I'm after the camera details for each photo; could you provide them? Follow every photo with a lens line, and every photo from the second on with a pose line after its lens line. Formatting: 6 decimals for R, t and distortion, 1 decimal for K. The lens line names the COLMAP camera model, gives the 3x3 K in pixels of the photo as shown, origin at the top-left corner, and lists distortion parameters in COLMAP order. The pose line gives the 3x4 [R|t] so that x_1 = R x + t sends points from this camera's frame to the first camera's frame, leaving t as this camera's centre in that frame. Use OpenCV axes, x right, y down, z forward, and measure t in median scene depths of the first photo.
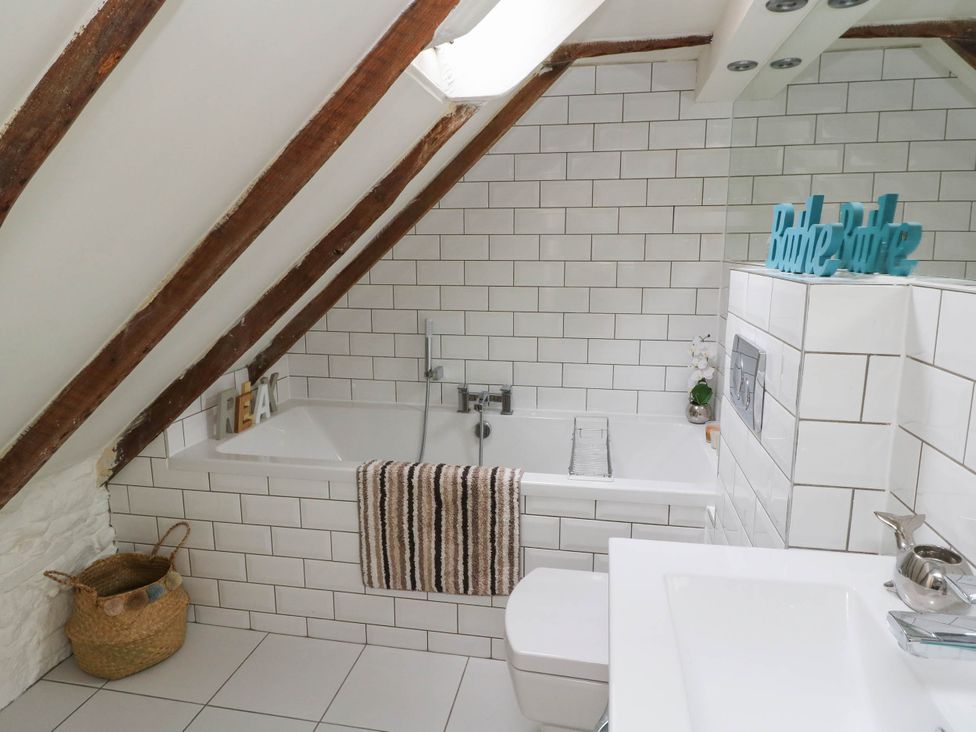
lens RADIAL K [[609.6, 0, 490.1], [0, 609.6, 356.2], [0, 0, 1]] dist [-0.003090, -0.004642]
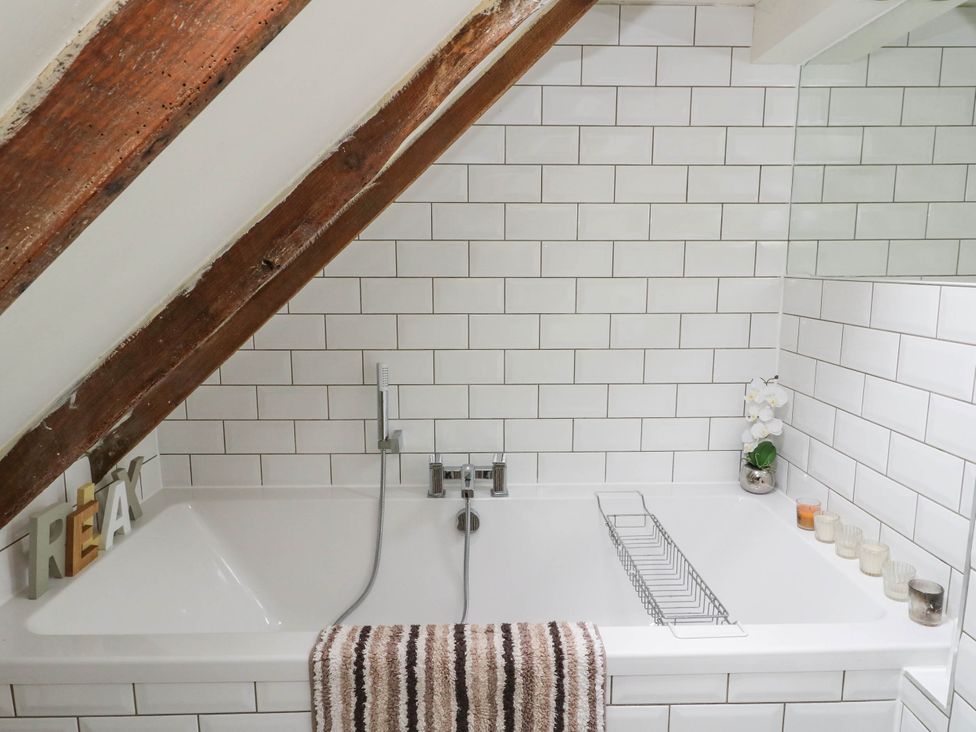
lens RADIAL K [[609.6, 0, 490.1], [0, 609.6, 356.2], [0, 0, 1]] dist [-0.003090, -0.004642]
pose [[0.979718, -0.030407, 0.198059, -0.160769], [0.034931, 0.999202, -0.019387, -0.070818], [-0.197311, 0.025912, 0.979998, 0.424247]]
